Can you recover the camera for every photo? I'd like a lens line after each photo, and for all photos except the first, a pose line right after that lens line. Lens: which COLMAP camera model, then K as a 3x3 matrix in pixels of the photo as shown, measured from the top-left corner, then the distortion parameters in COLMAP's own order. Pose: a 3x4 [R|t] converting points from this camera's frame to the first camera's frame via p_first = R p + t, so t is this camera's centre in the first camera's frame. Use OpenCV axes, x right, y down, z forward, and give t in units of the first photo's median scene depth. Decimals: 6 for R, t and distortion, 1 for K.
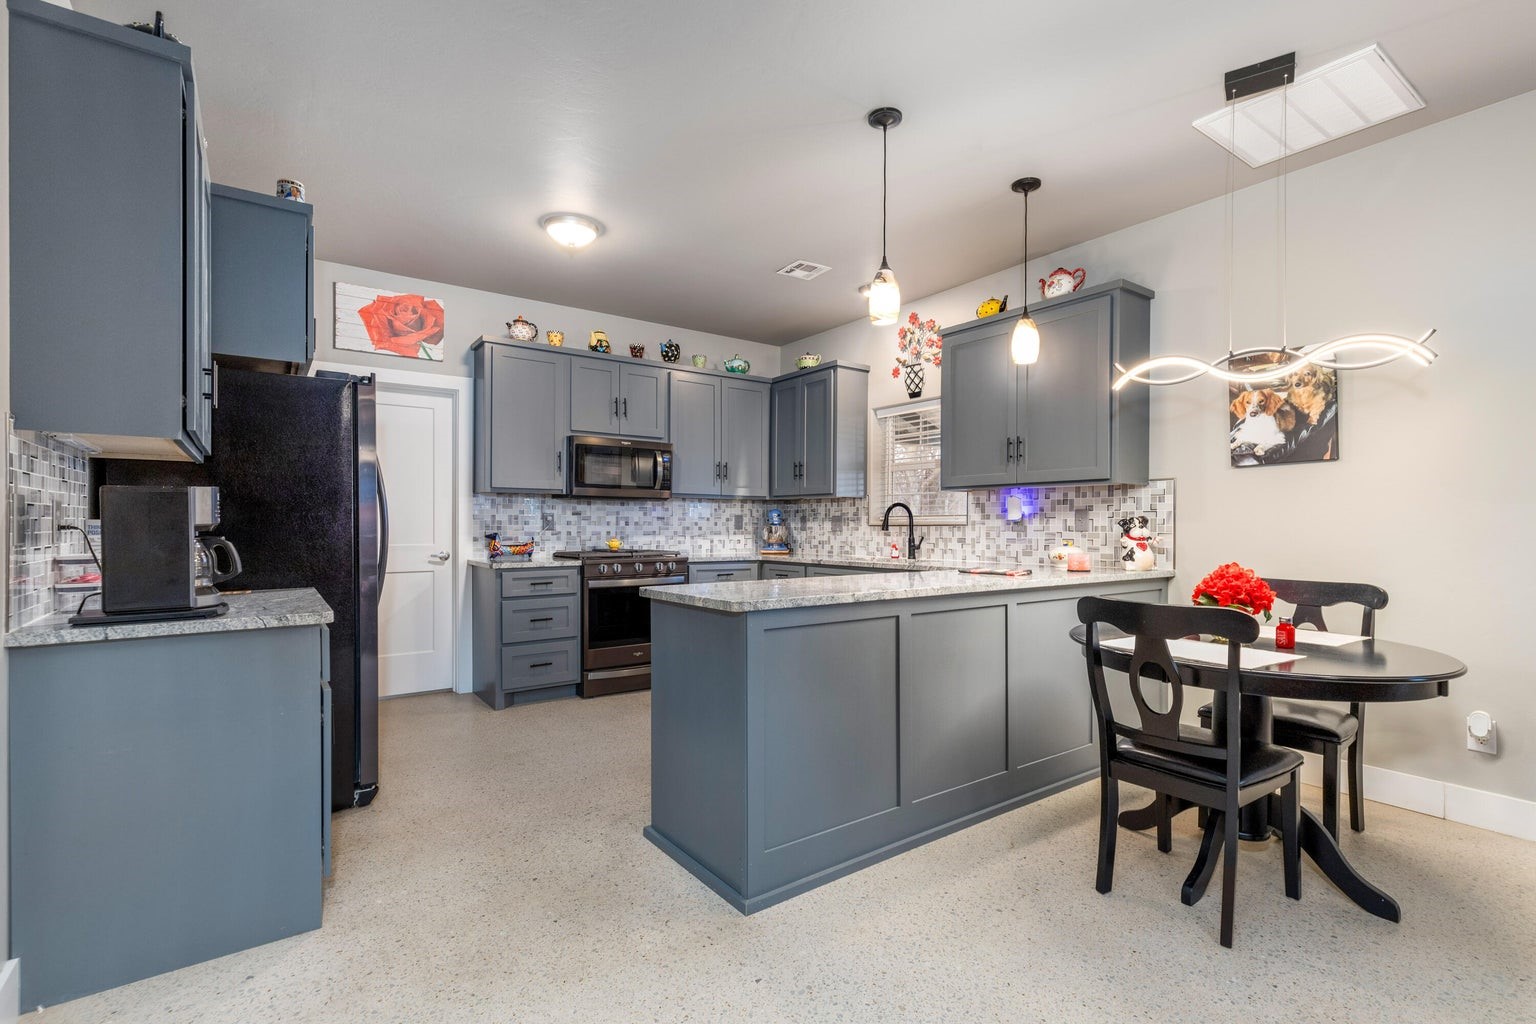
lens RADIAL K [[708.1, 0, 792.6], [0, 708.1, 525.6], [0, 0, 1]] dist [0.003199, -0.000153]
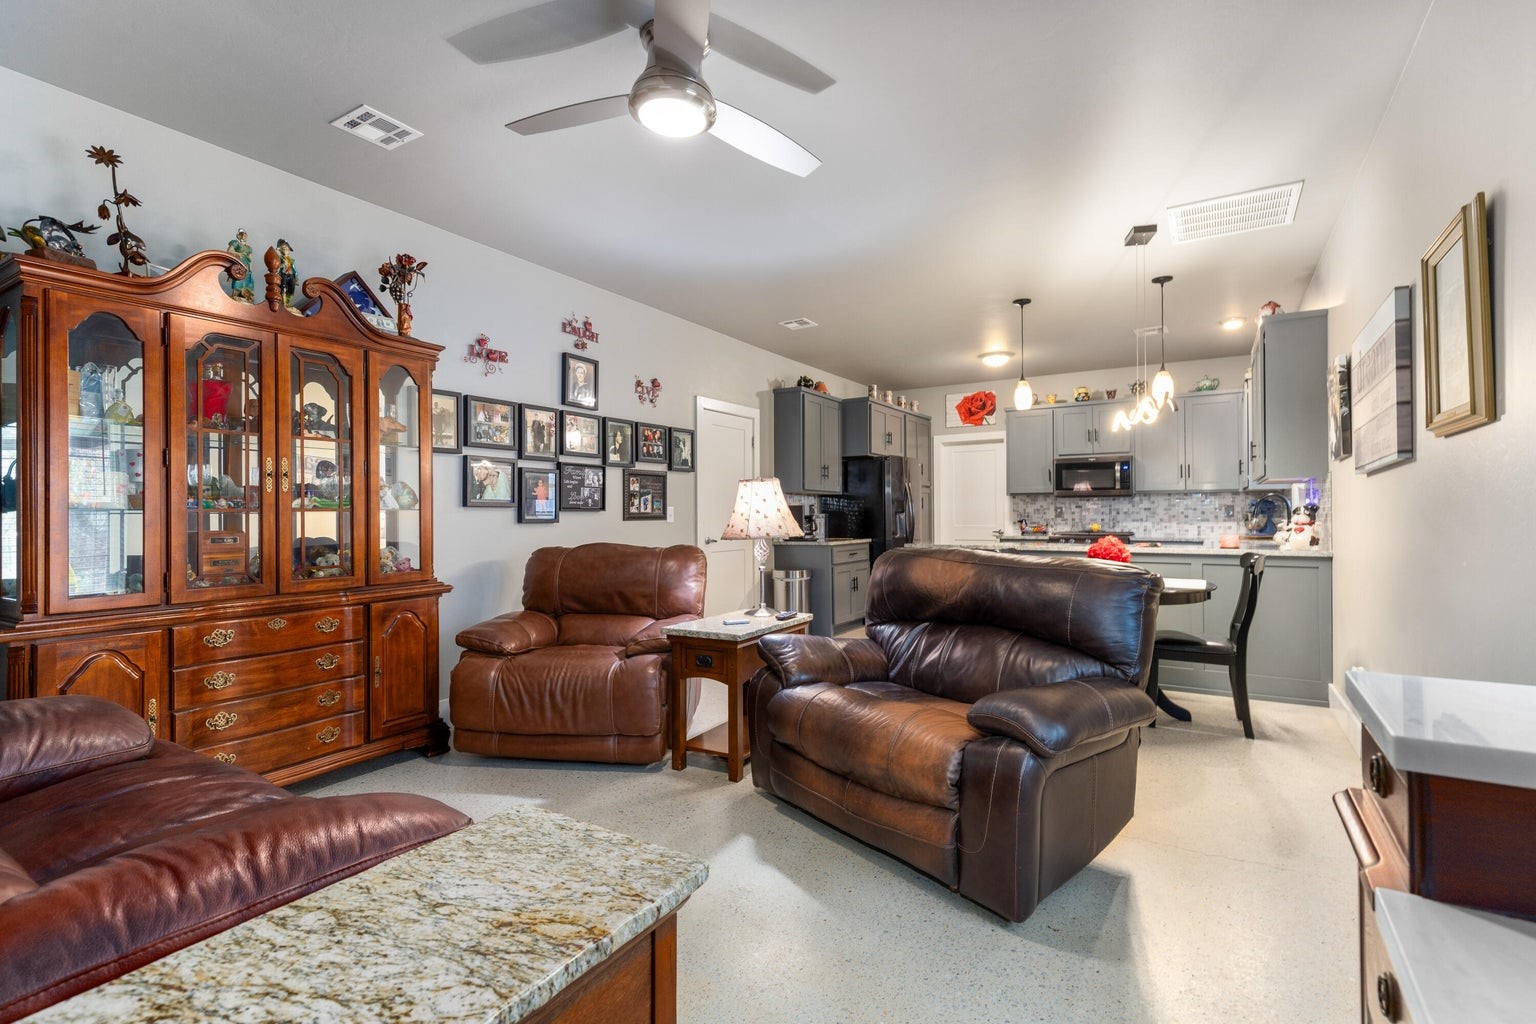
lens RADIAL K [[733.2, 0, 768.0], [0, 733.2, 512.0], [0, 0, 1]] dist [0.002442, 0.000286]
pose [[0.359351, -0.007933, -0.933169, 1.004557], [0.003918, 0.999968, -0.006992, 0.002646], [0.933194, -0.001144, 0.359370, -0.204993]]
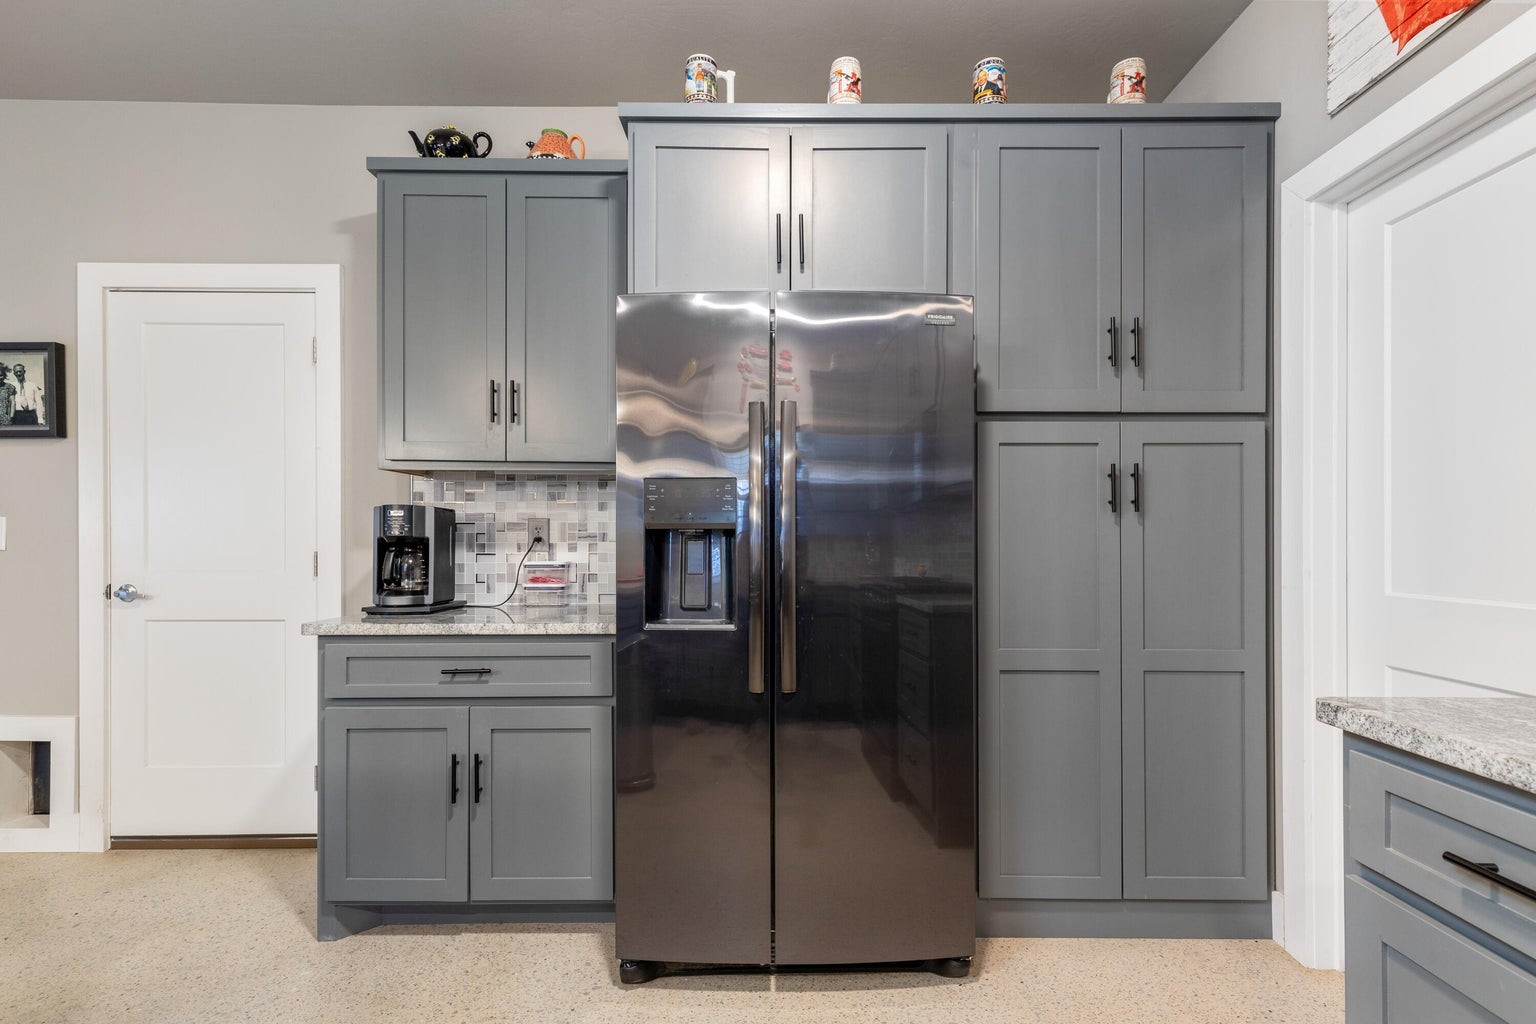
lens RADIAL K [[713.5, 0, 769.2], [0, 713.5, 536.3], [0, 0, 1]] dist [0.001451, 0.000361]
pose [[-0.602852, -0.002129, -0.797850, -0.101262], [-0.002280, 0.999997, -0.000945, -0.000394], [0.797850, 0.001249, -0.602855, 0.884018]]
